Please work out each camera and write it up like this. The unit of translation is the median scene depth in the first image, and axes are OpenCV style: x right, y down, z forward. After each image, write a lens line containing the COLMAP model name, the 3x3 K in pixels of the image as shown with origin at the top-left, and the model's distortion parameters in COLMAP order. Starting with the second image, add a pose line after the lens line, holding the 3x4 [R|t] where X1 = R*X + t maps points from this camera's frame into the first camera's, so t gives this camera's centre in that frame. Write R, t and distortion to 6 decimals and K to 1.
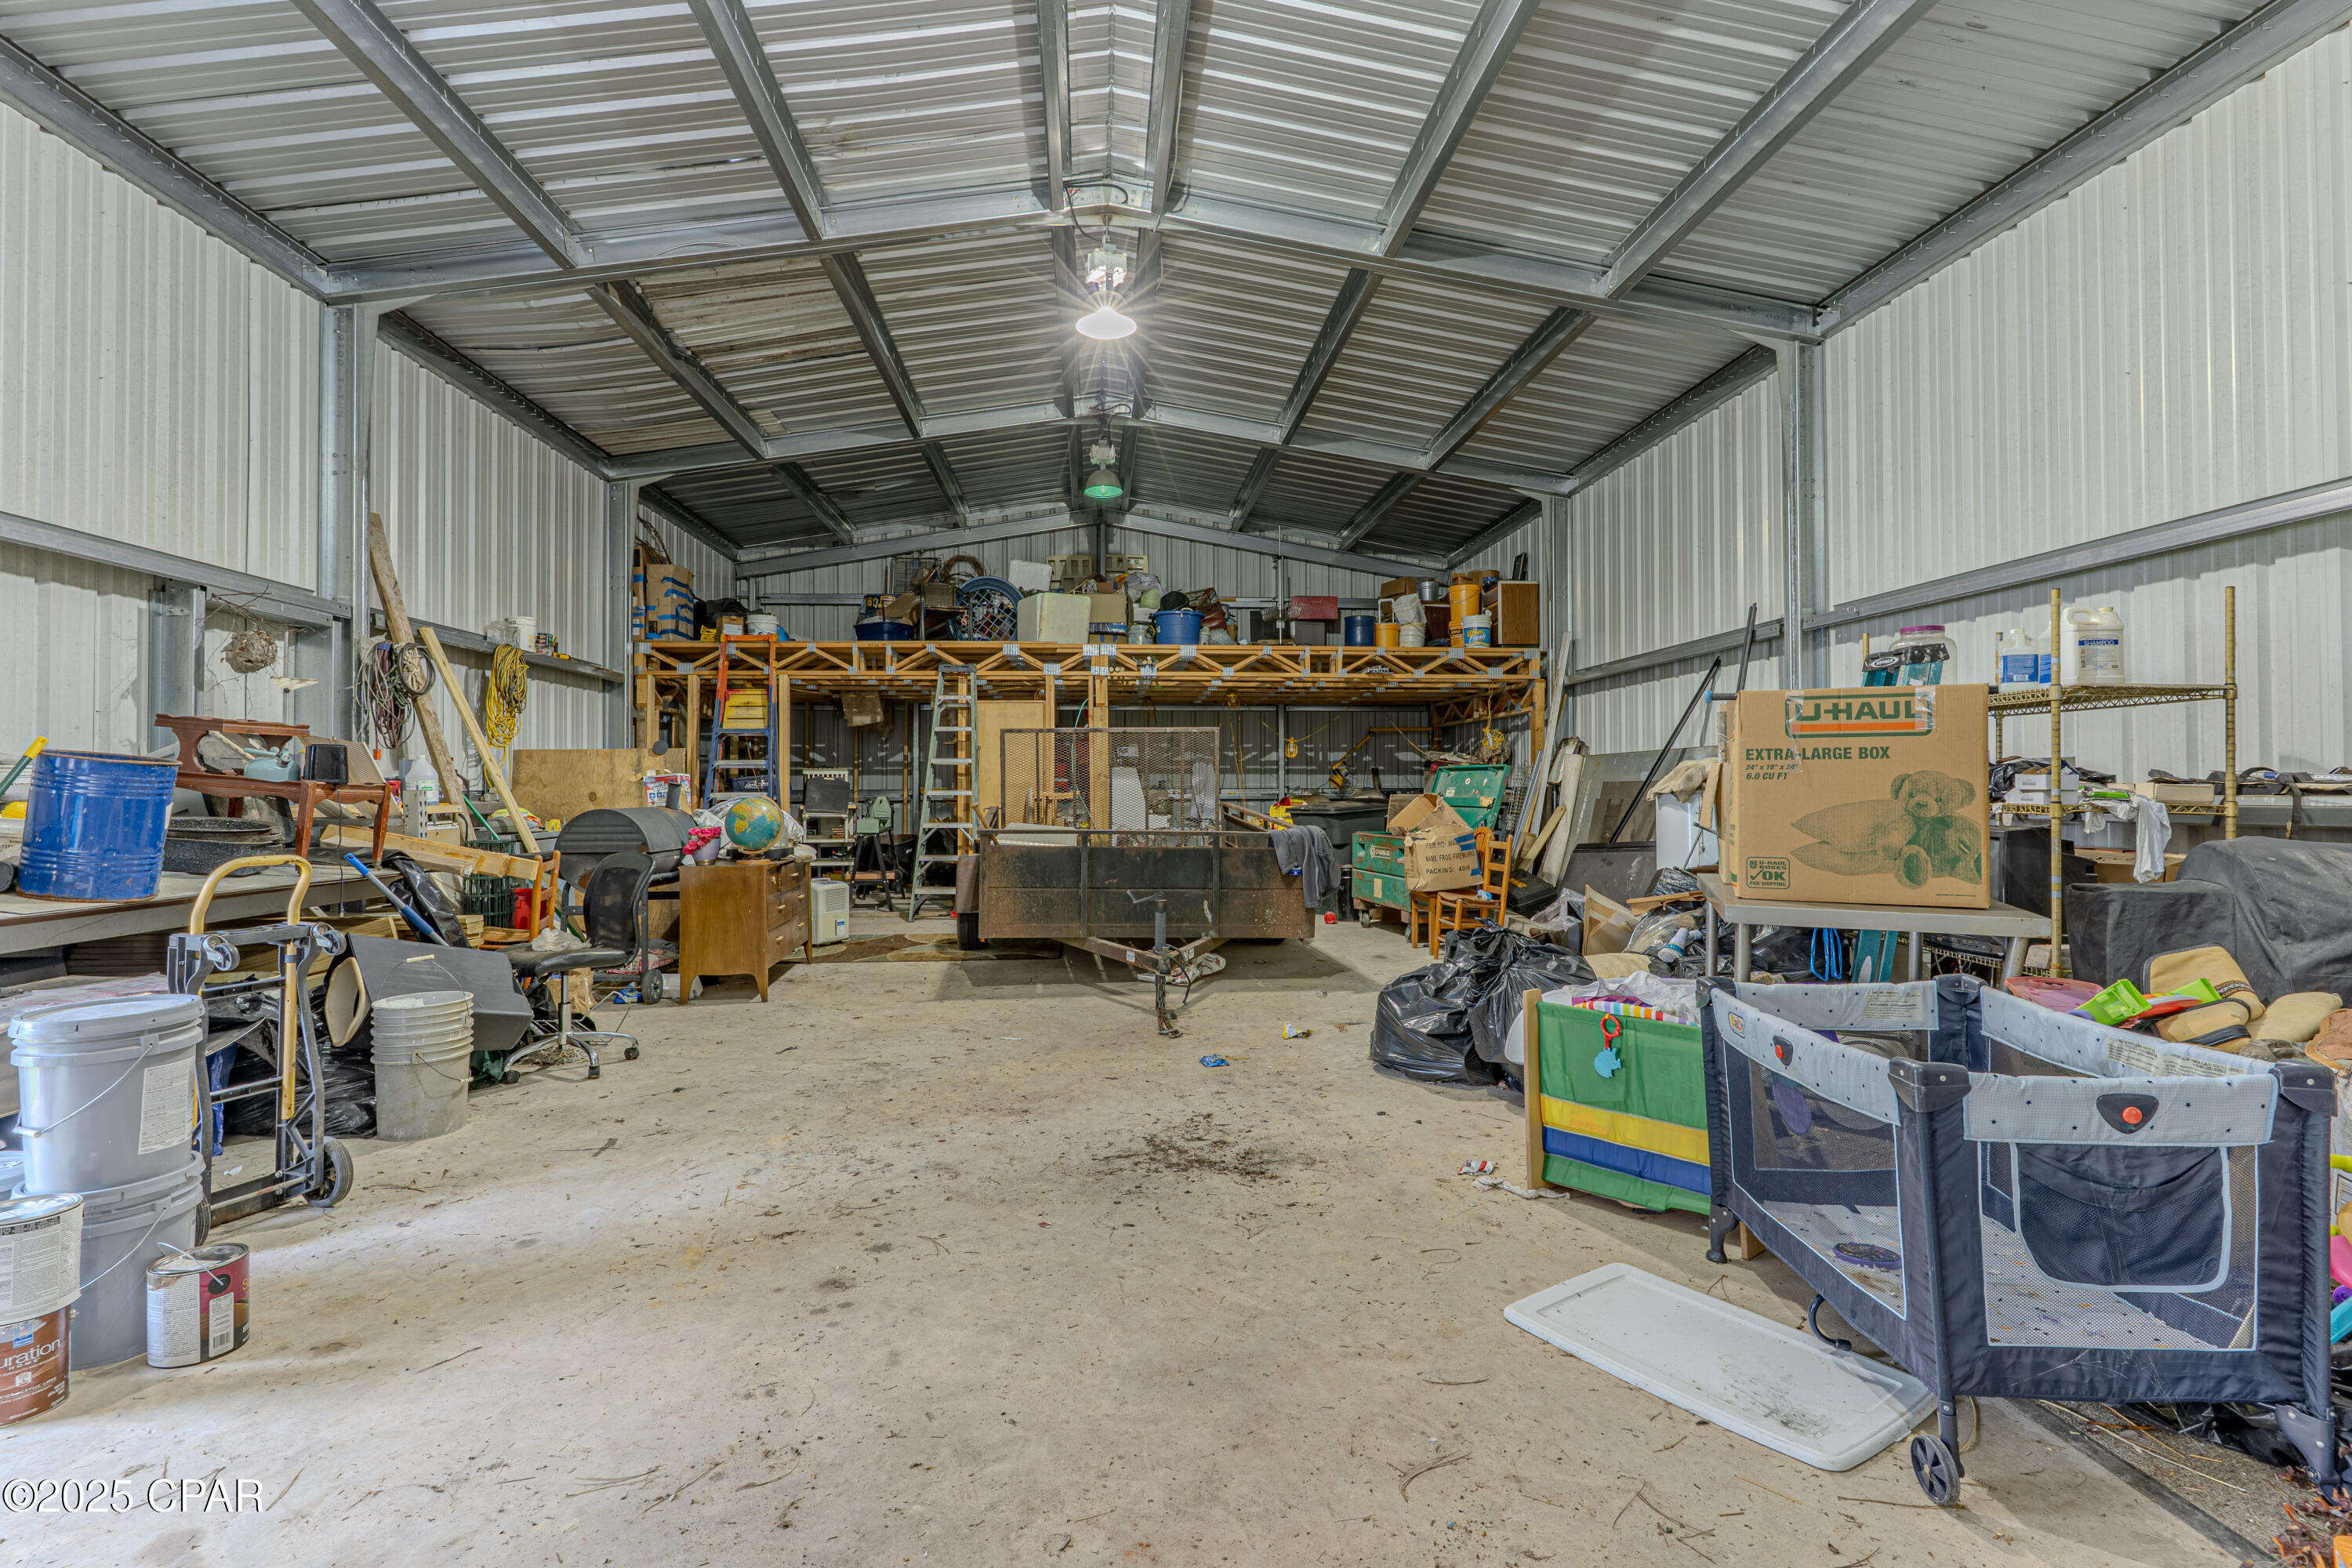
lens RADIAL K [[1121.4, 0, 1167.9], [0, 1121.4, 776.4], [0, 0, 1]] dist [0.003530, -0.001913]
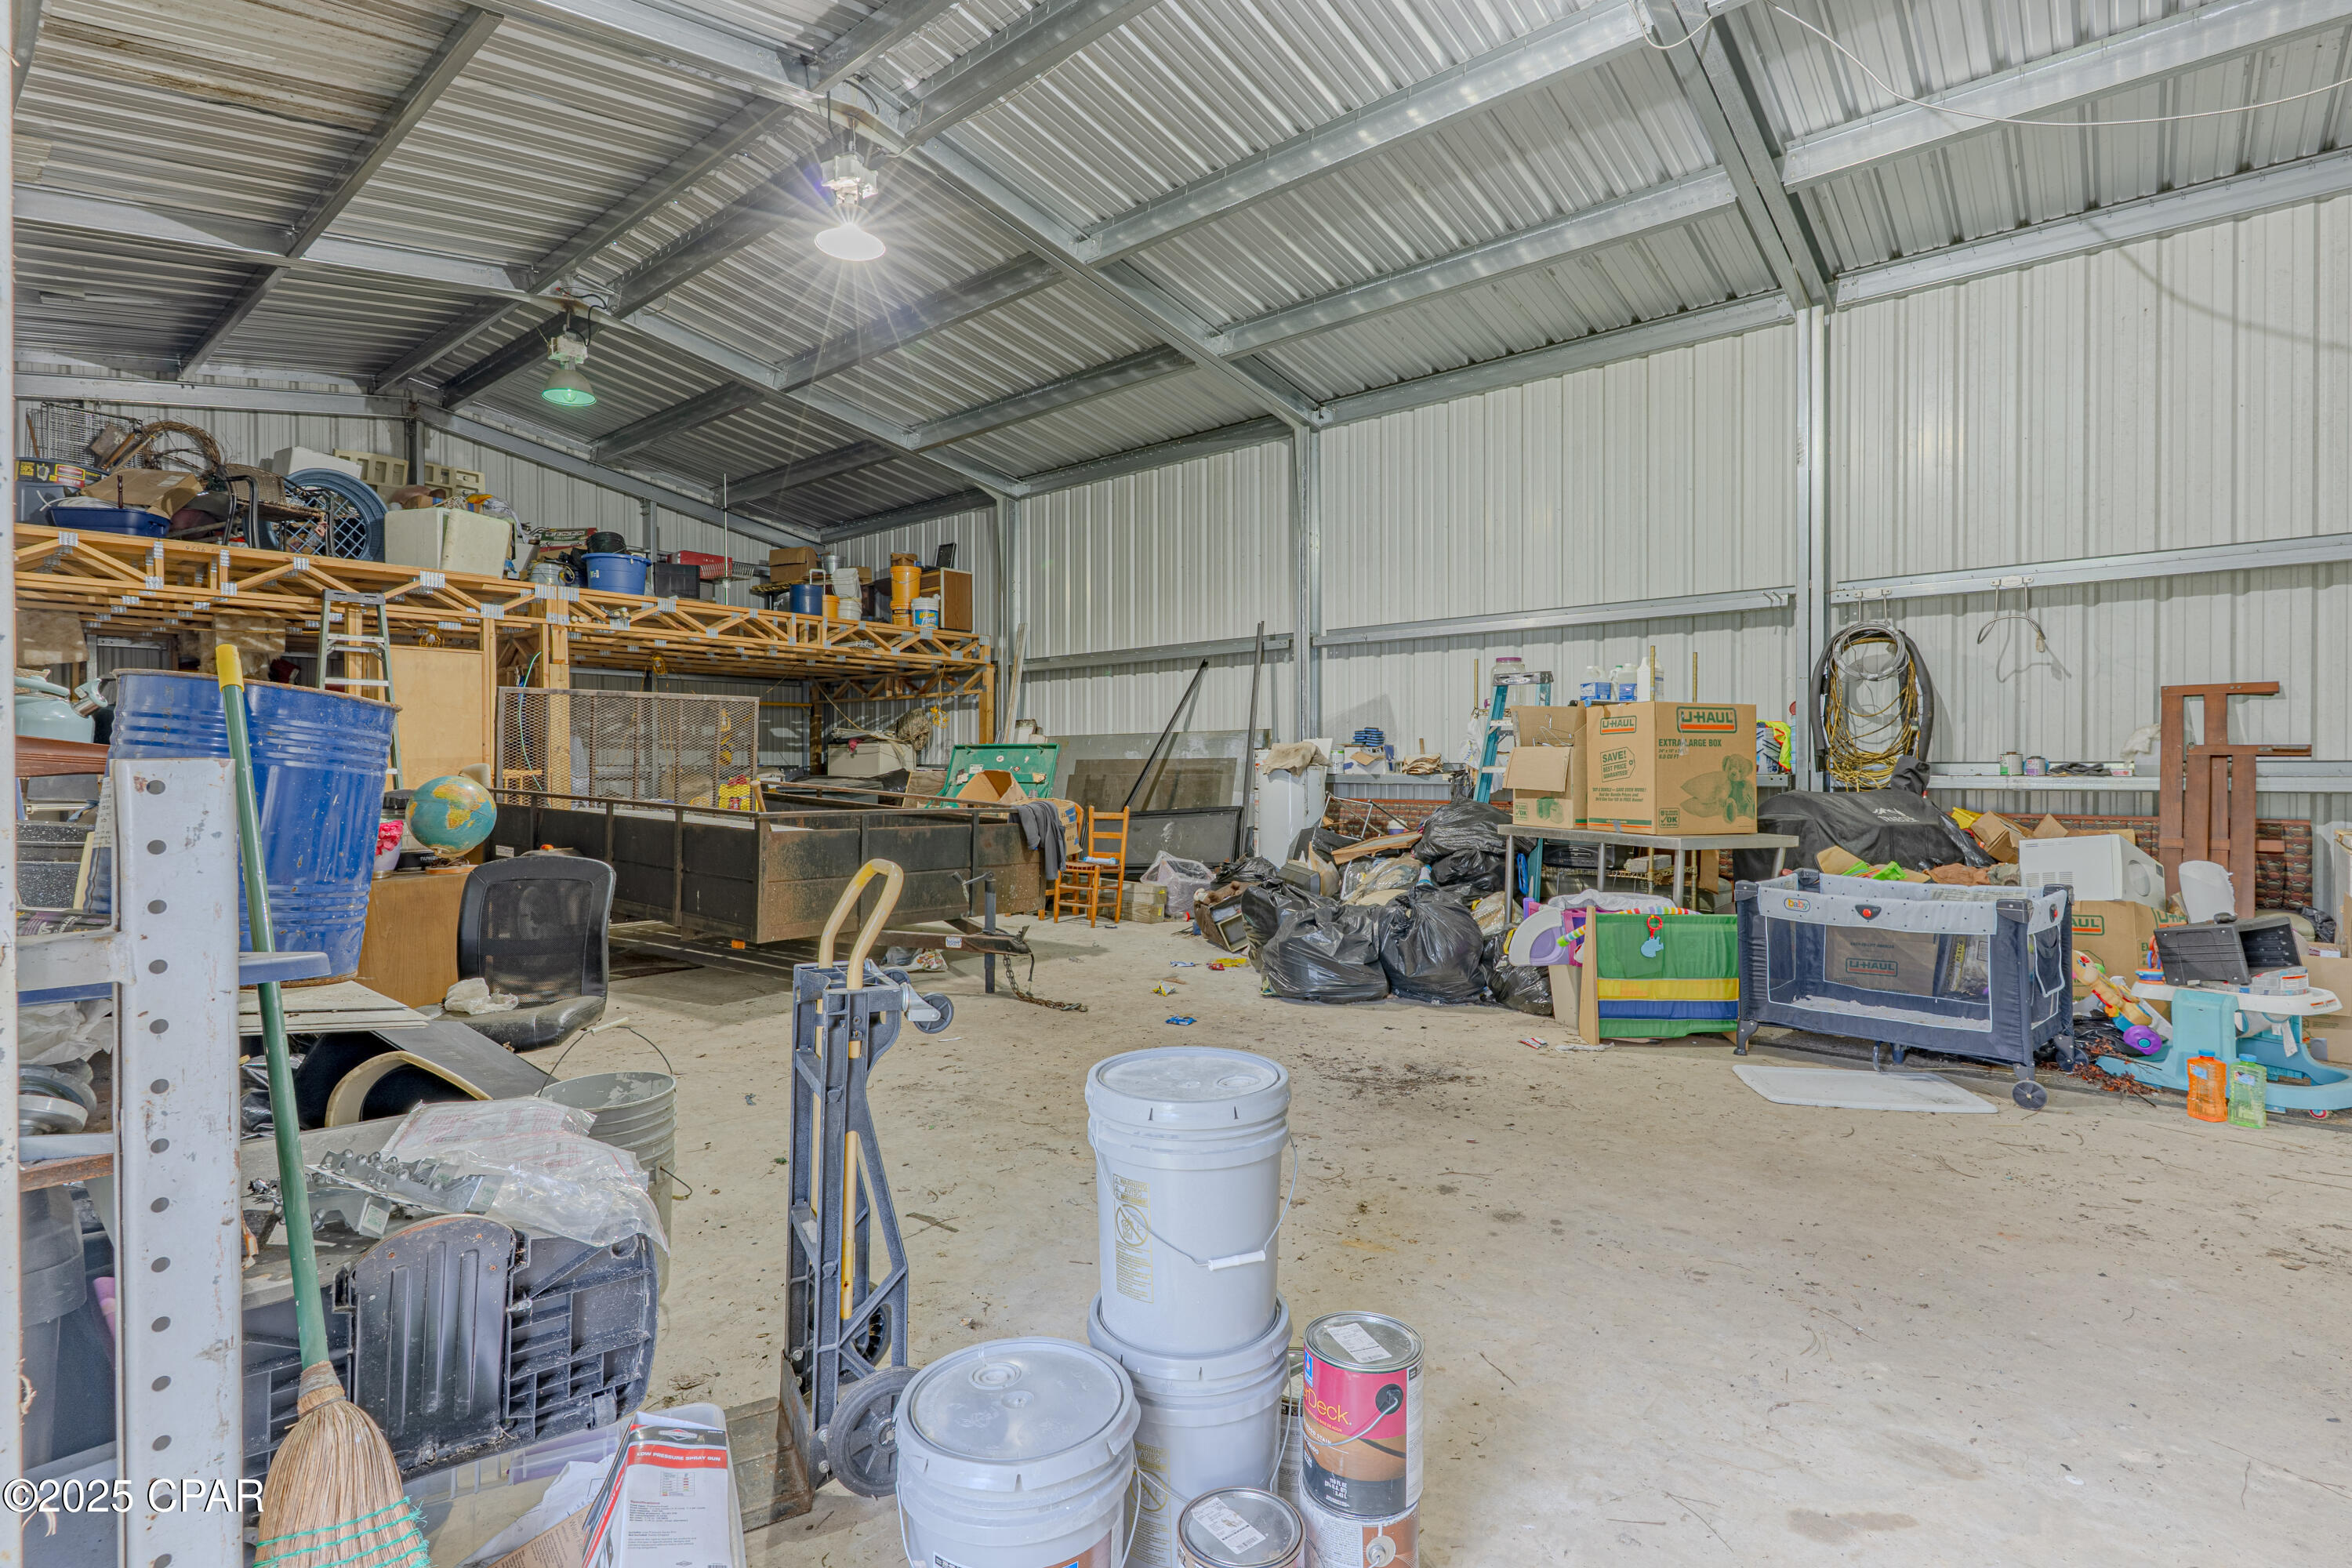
lens RADIAL K [[1121.4, 0, 1162.7], [0, 1121.4, 782.0], [0, 0, 1]] dist [0.003530, -0.001913]
pose [[0.704549, -0.009907, 0.709586, -0.512628], [-0.007981, 0.999729, 0.021882, 0.003193], [-0.709610, -0.021080, 0.704279, 0.187591]]
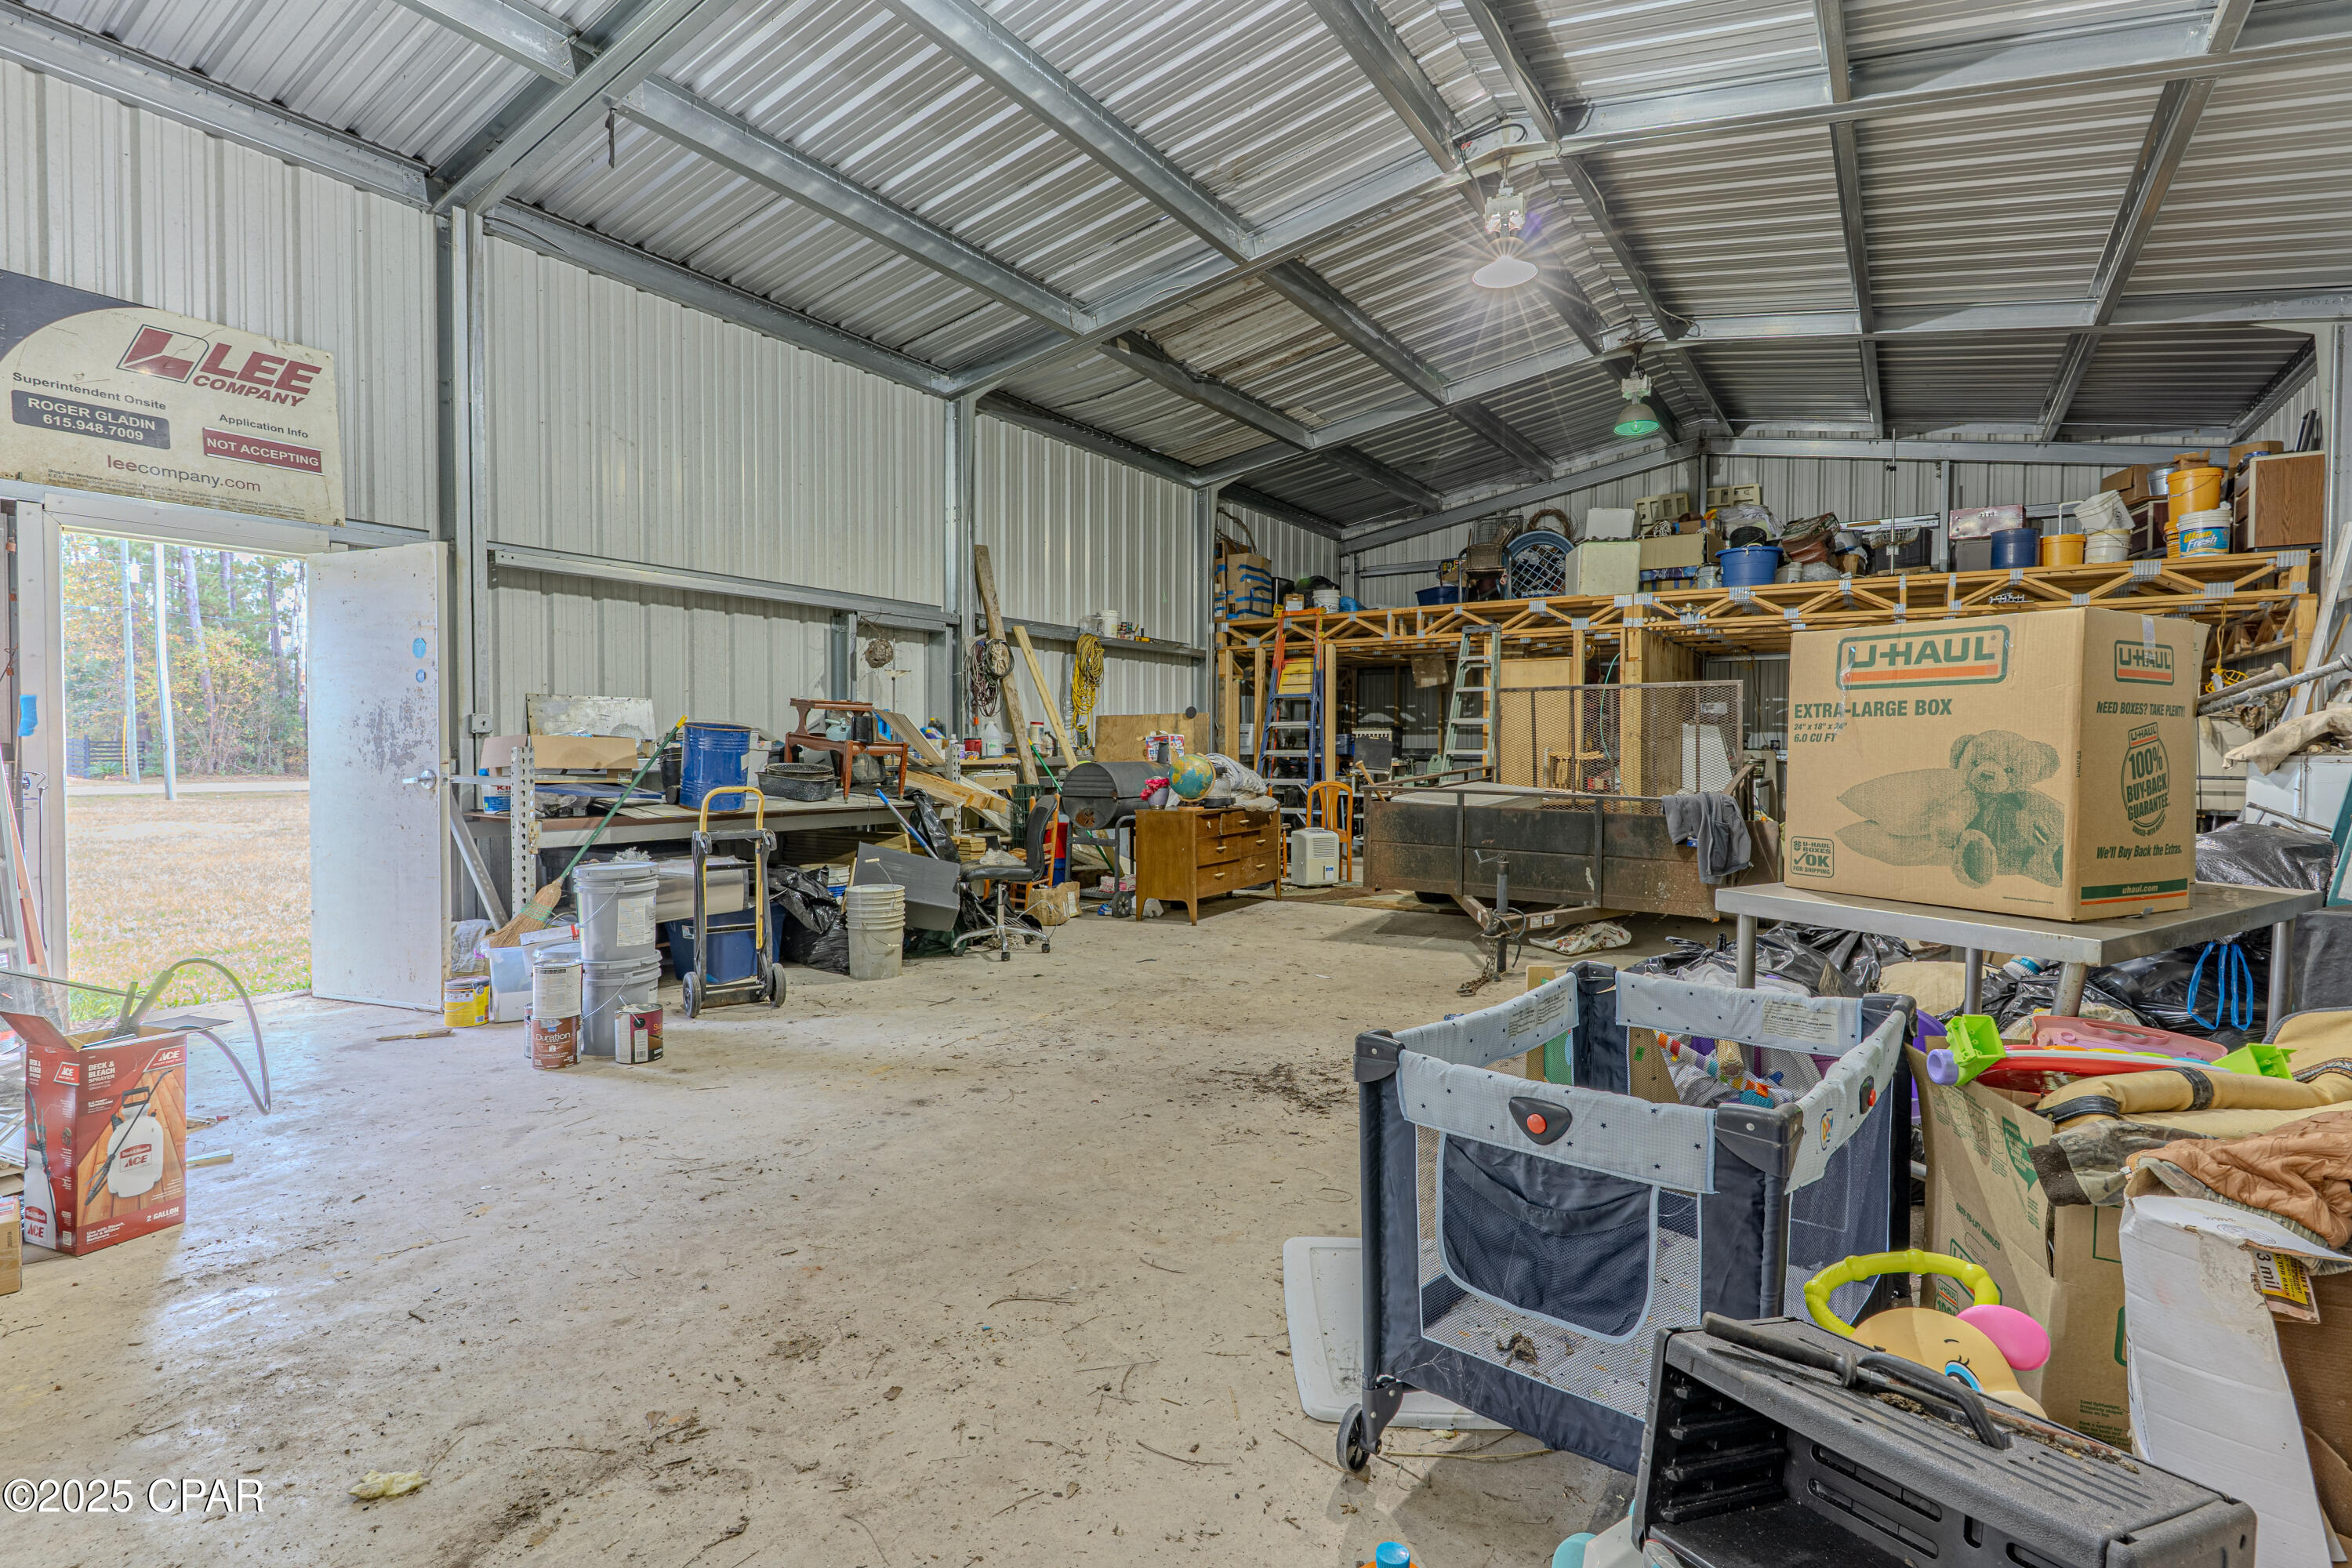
lens RADIAL K [[1121.4, 0, 1173.1], [0, 1121.4, 776.7], [0, 0, 1]] dist [0.003530, -0.001913]
pose [[0.798095, 0.021124, -0.602161, 0.309341], [0.001384, 0.999318, 0.036890, -0.001235], [0.602530, -0.030275, 0.797522, 0.034822]]
